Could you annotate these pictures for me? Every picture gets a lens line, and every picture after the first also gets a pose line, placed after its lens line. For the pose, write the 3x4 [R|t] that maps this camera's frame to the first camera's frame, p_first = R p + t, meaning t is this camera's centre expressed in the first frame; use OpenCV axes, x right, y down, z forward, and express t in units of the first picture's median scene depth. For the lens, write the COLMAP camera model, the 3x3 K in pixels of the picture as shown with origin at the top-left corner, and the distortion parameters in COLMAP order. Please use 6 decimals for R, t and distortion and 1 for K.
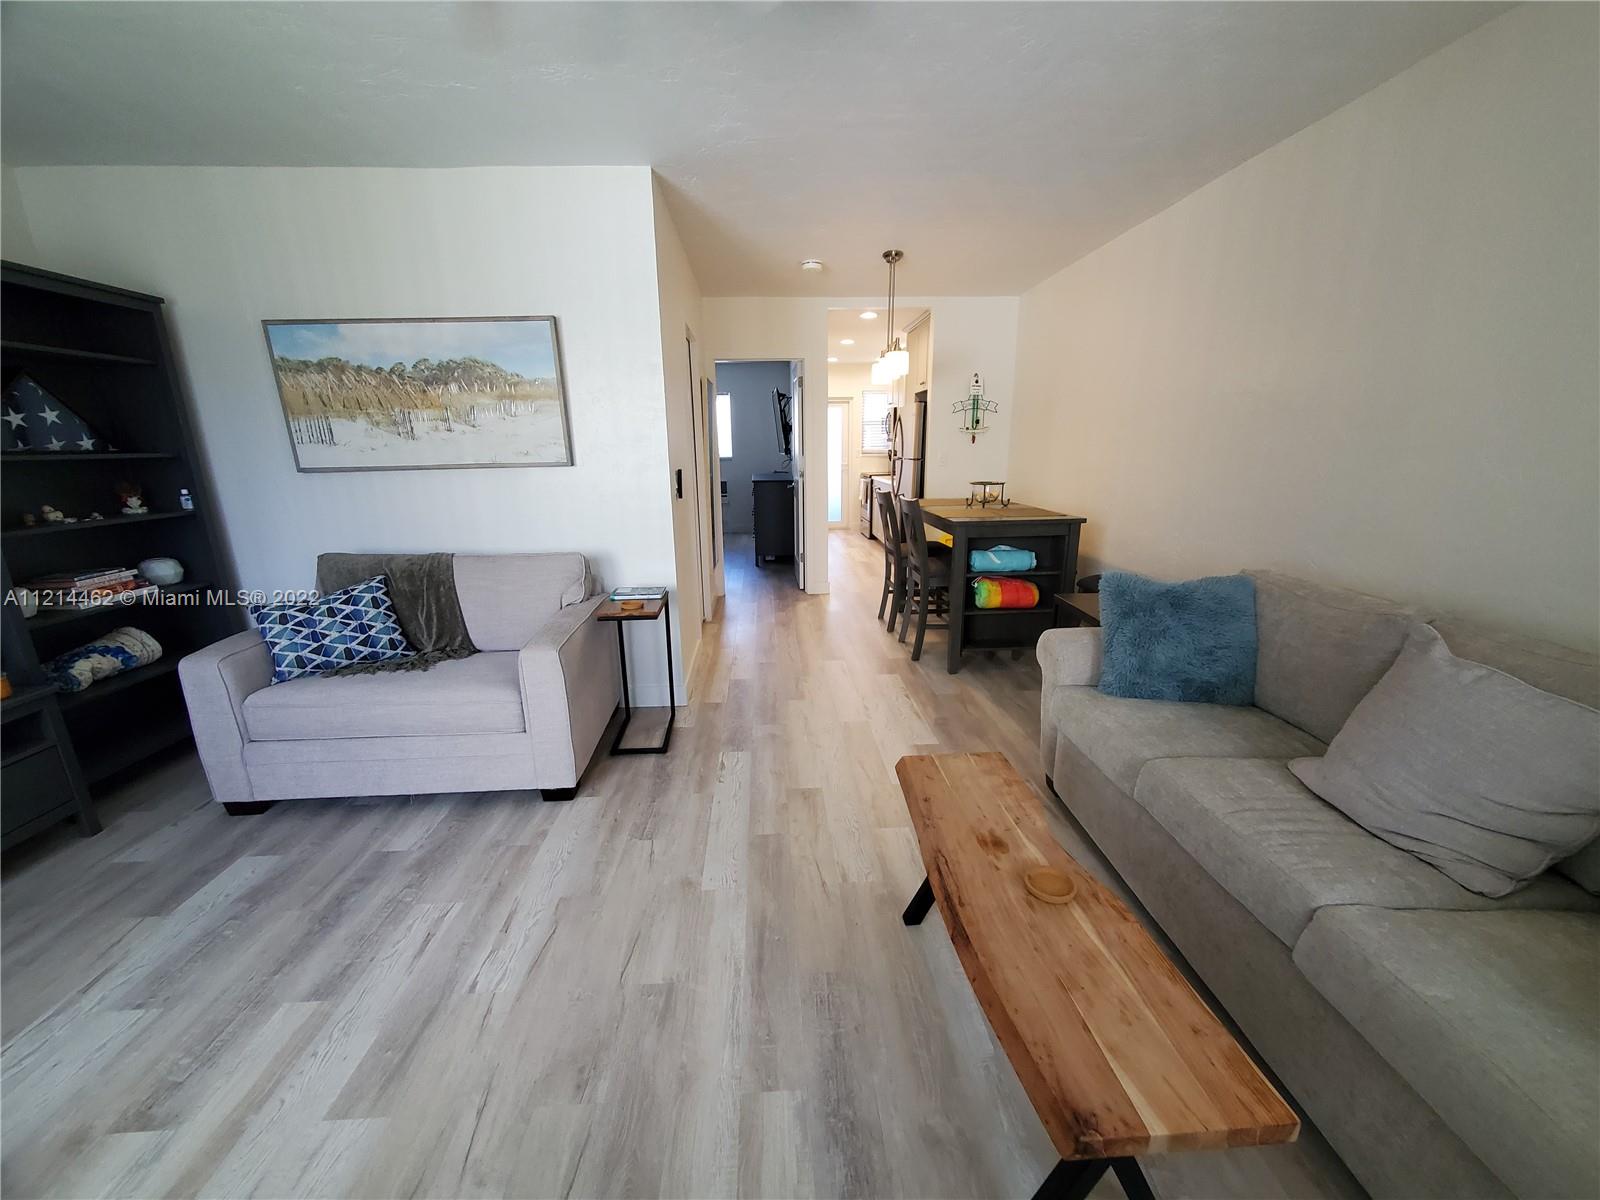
lens RADIAL K [[634.3, 0, 796.6], [0, 634.3, 618.5], [0, 0, 1]] dist [0.001160, -0.000079]
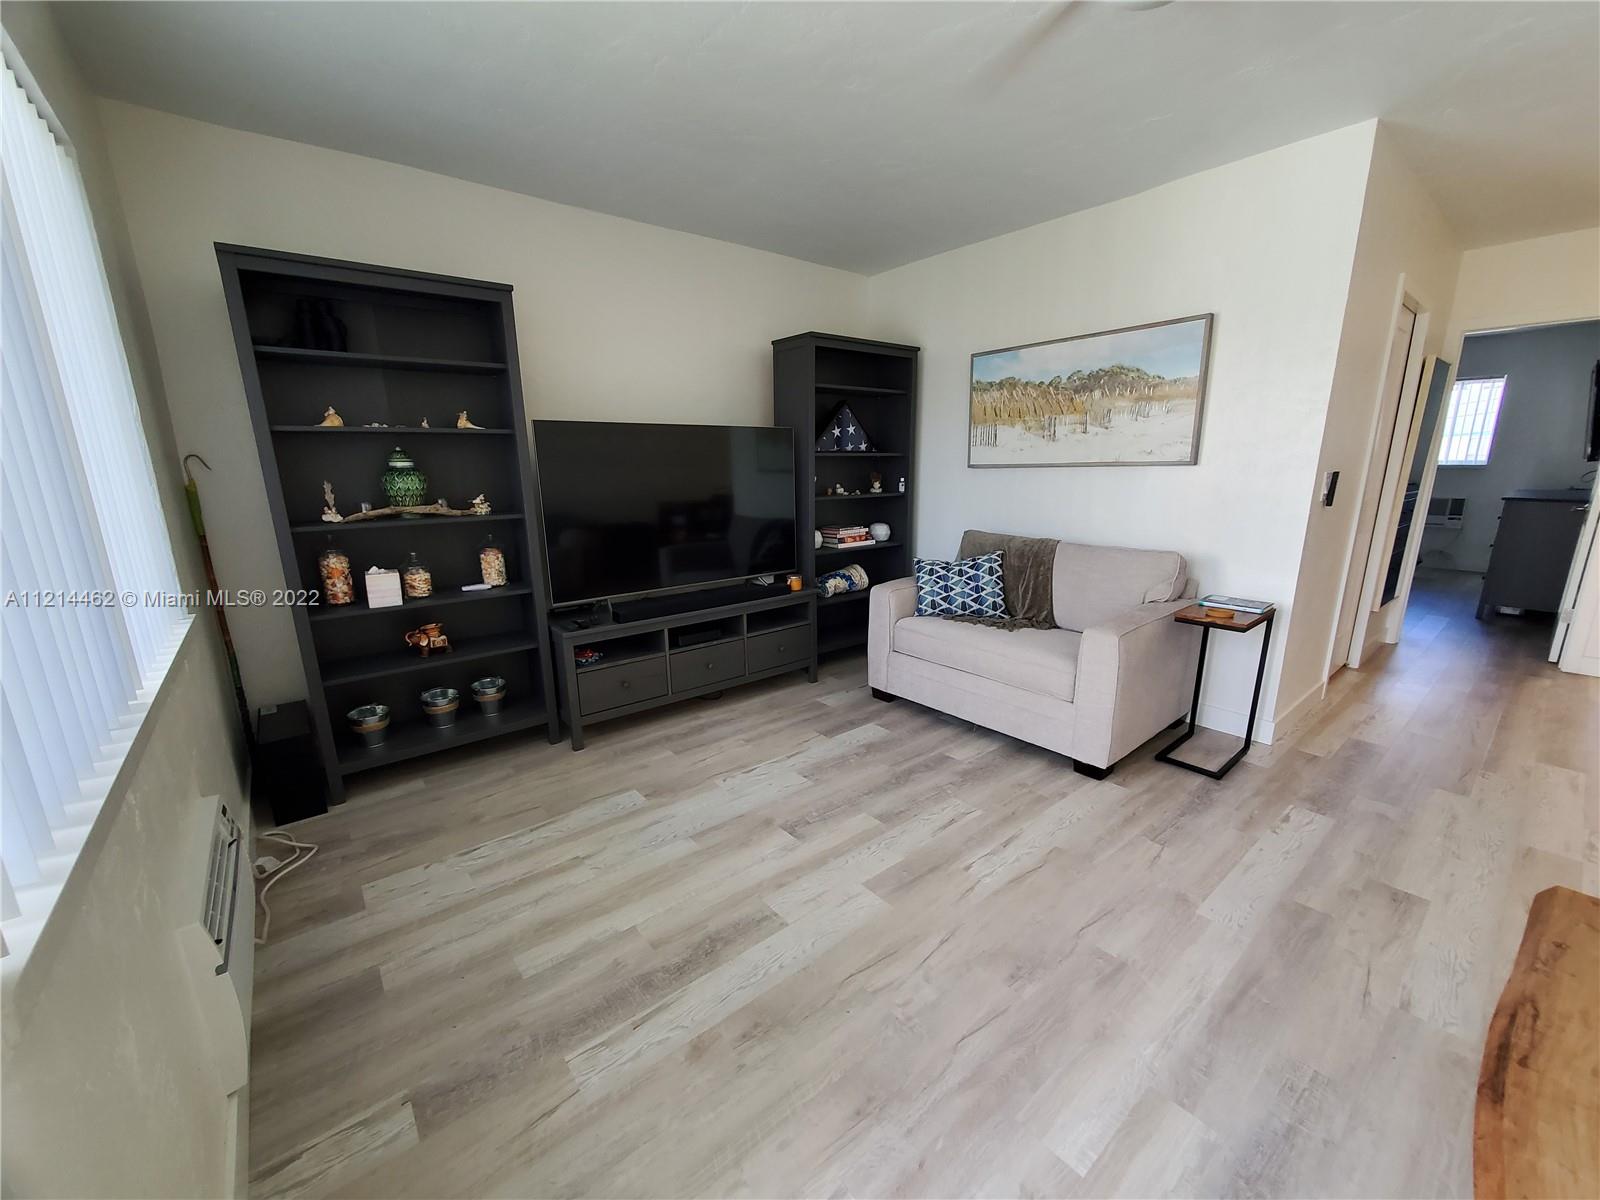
lens RADIAL K [[633.6, 0, 801.1], [0, 633.6, 617.6], [0, 0, 1]] dist [0.000503, -0.002615]
pose [[0.595485, 0.198527, -0.778450, 0.106044], [-0.208426, 0.973984, 0.088956, 0.031813], [0.775858, 0.109277, 0.621372, -0.057924]]
